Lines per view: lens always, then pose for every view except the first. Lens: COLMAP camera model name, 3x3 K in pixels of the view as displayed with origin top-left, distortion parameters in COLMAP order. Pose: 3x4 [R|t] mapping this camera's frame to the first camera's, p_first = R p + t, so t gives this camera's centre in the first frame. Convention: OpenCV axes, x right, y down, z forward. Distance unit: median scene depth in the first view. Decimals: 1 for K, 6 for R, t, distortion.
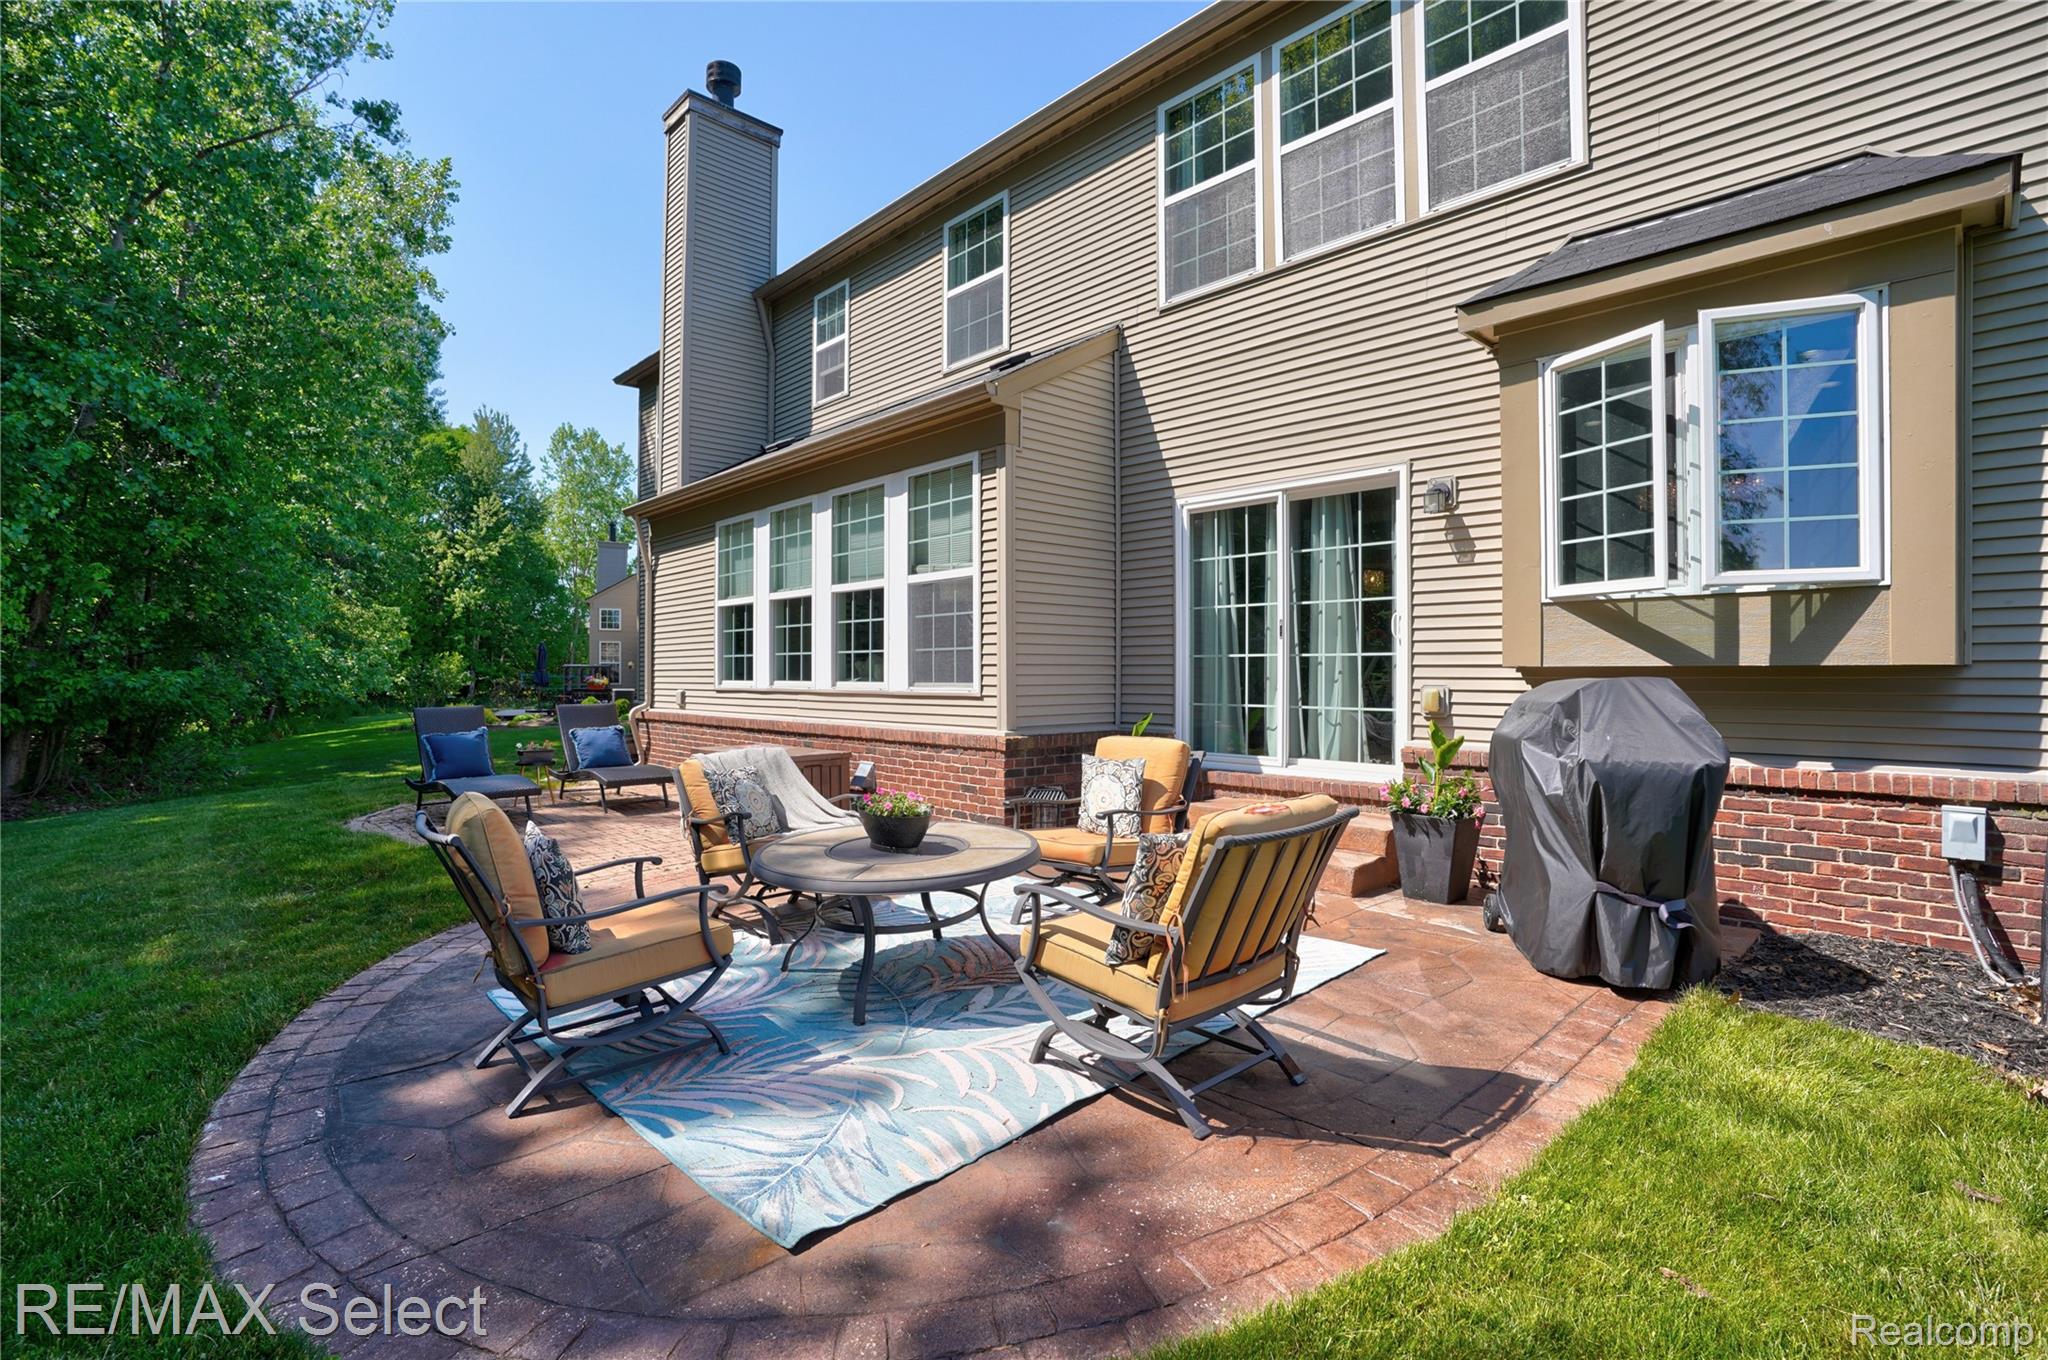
lens RADIAL K [[944.7, 0, 1022.8], [0, 944.7, 676.9], [0, 0, 1]] dist [-0.076392, 0.029701]
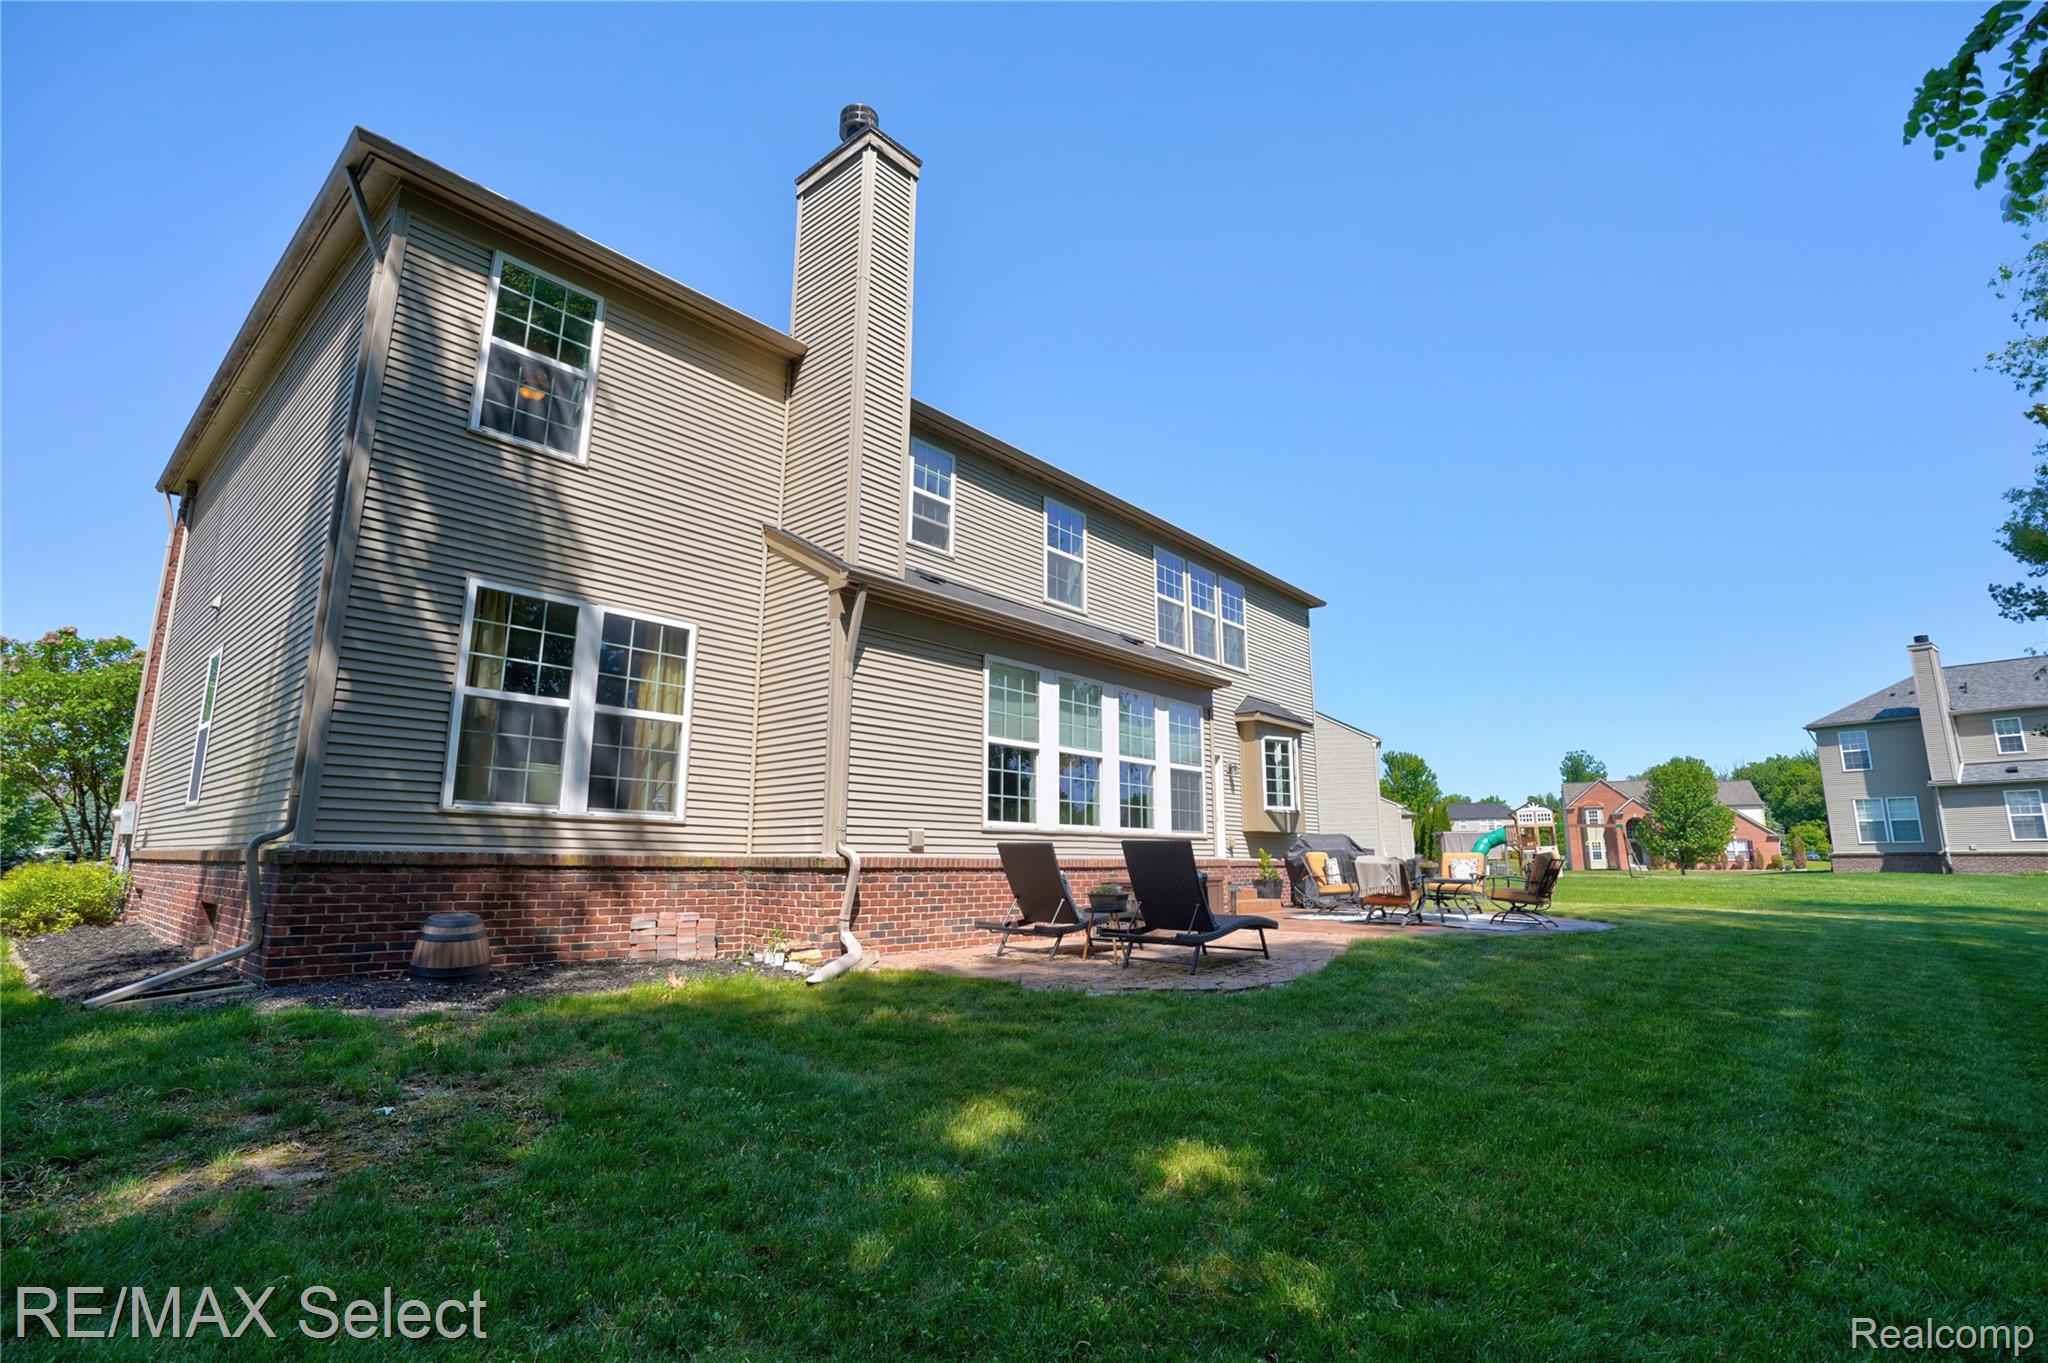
lens RADIAL K [[943.0, 0, 1027.7], [0, 943.0, 672.4], [0, 0, 1]] dist [-0.076342, 0.037818]
pose [[-0.104687, 0.195068, 0.975187, -1.561194], [-0.001563, 0.980541, -0.196307, 0.052737], [-0.994504, -0.022076, -0.102345, 1.296728]]
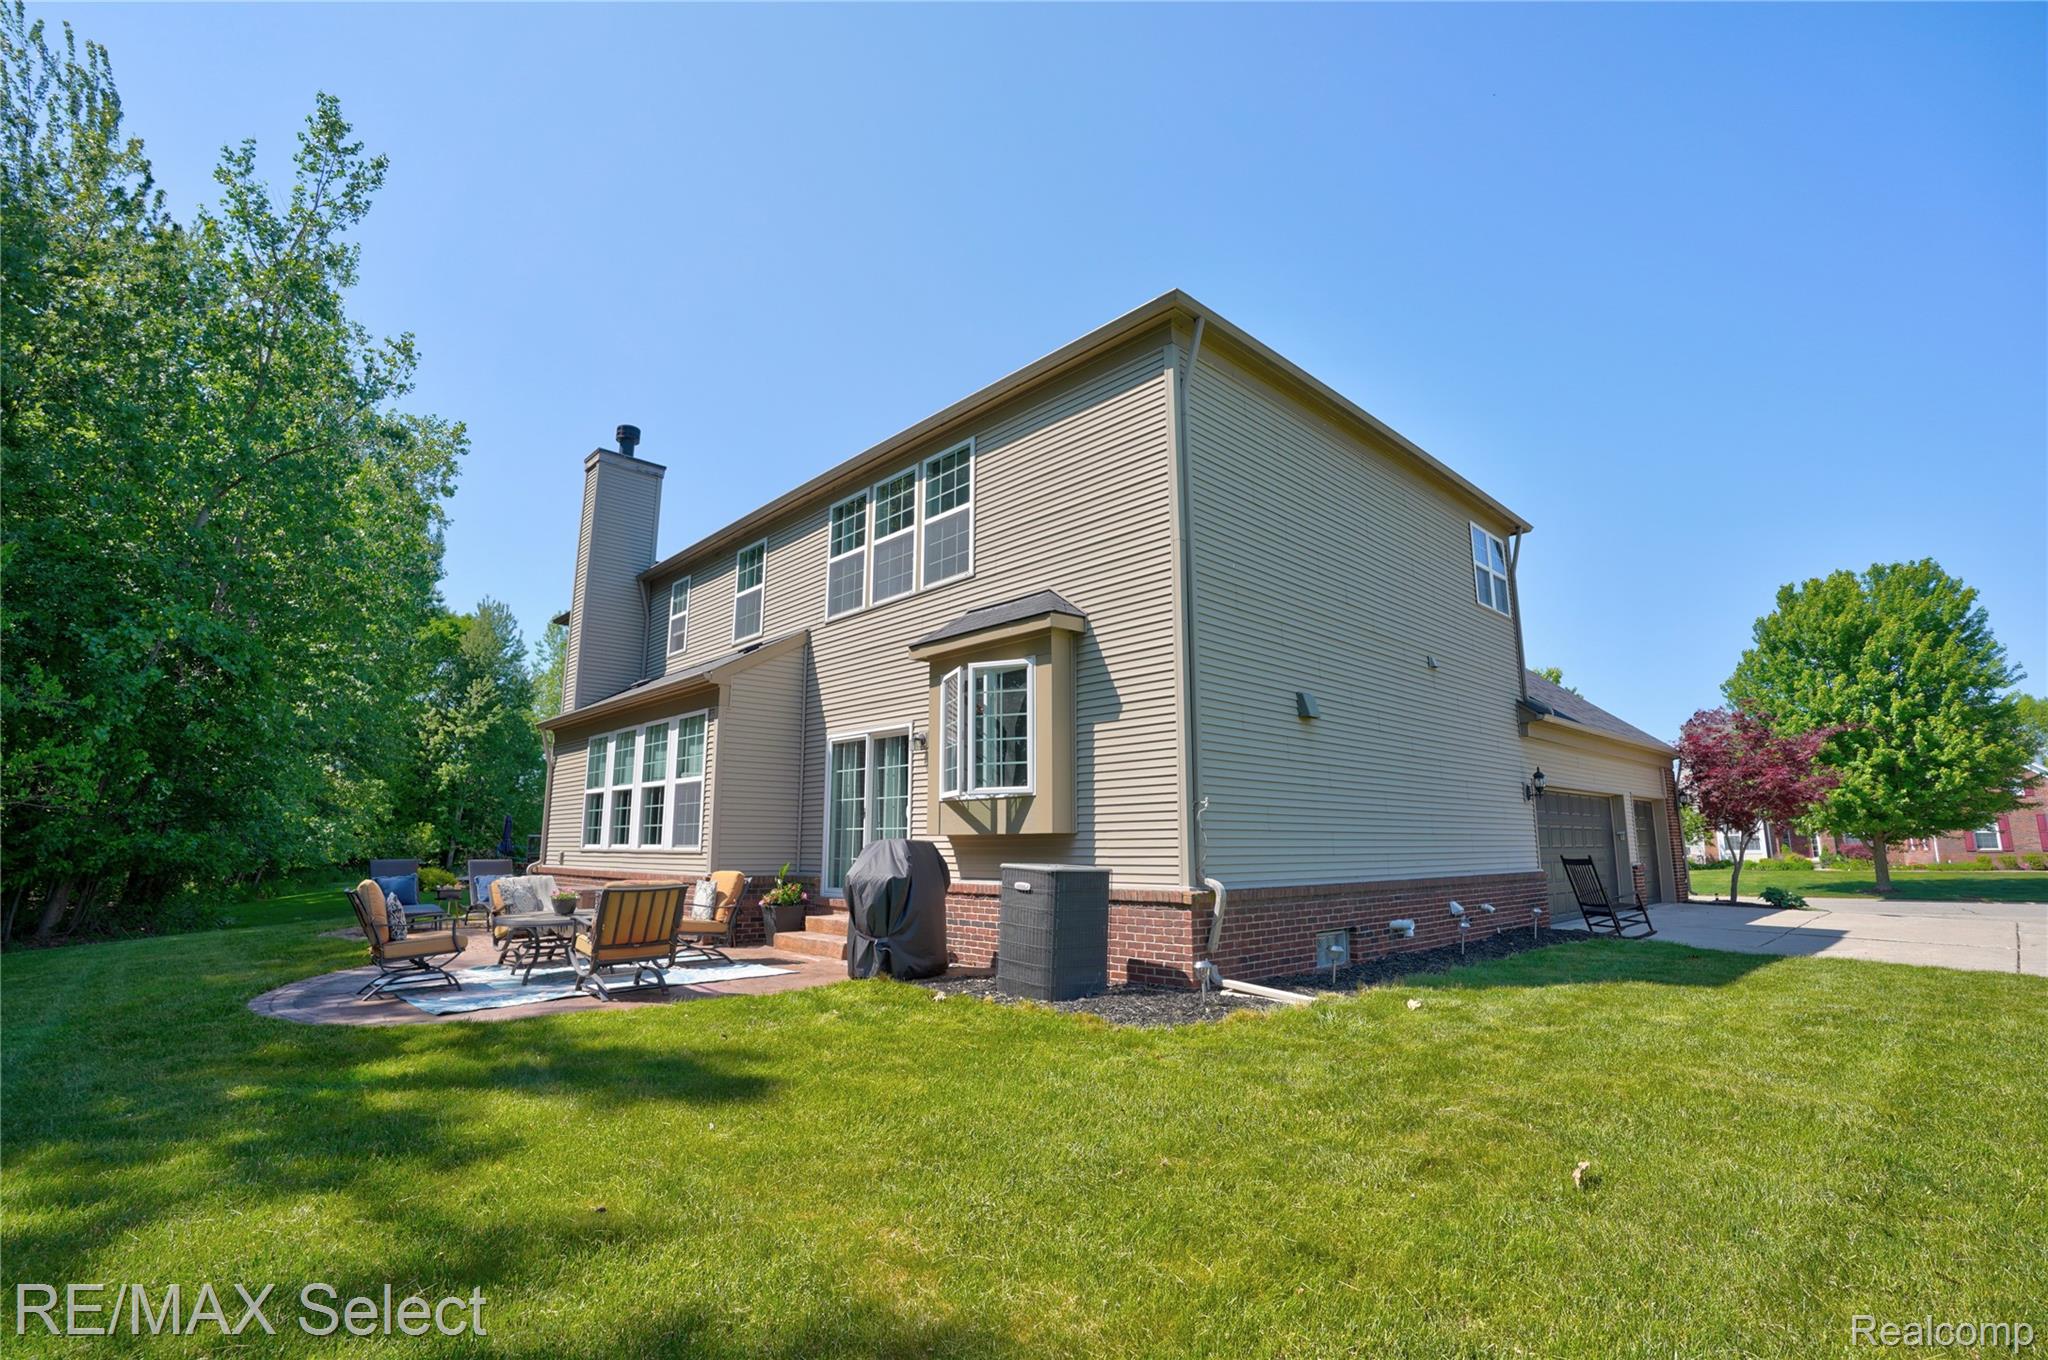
lens RADIAL K [[943.0, 0, 1027.7], [0, 943.0, 670.9], [0, 0, 1]] dist [-0.076342, 0.037818]
pose [[0.999979, -0.000137, 0.006514, 0.442930], [0.001363, 0.982077, -0.188477, 0.013811], [-0.006372, 0.188481, 0.982056, -0.586246]]
